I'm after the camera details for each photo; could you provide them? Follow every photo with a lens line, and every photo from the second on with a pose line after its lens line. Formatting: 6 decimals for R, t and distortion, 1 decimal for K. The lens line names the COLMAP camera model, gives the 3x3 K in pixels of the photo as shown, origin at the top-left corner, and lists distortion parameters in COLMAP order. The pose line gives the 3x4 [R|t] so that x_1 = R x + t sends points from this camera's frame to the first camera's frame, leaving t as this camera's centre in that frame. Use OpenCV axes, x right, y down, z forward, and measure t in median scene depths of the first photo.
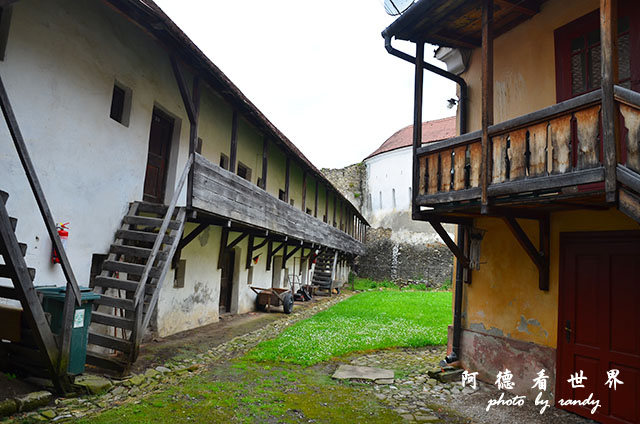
lens RADIAL K [[462.8, 0, 320.0], [0, 462.8, 212.0], [0, 0, 1]] dist [-0.112692, 0.077239]
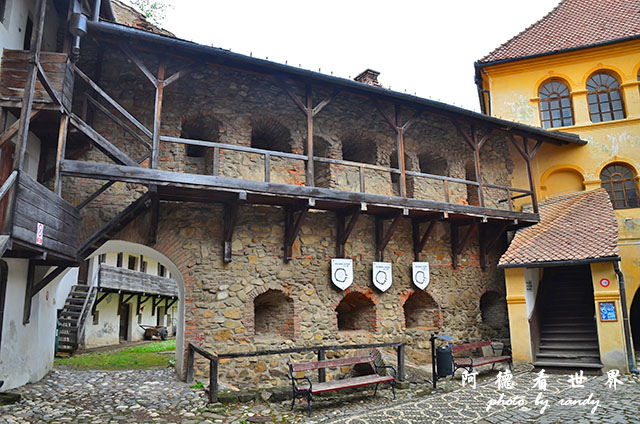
lens RADIAL K [[462.8, 0, 320.0], [0, 462.8, 212.0], [0, 0, 1]] dist [-0.112692, 0.077239]
pose [[0.986769, -0.042507, 0.156460, 0.393154], [0.058184, 0.993580, -0.097022, -0.081542], [-0.151331, 0.104842, 0.982907, -1.197870]]
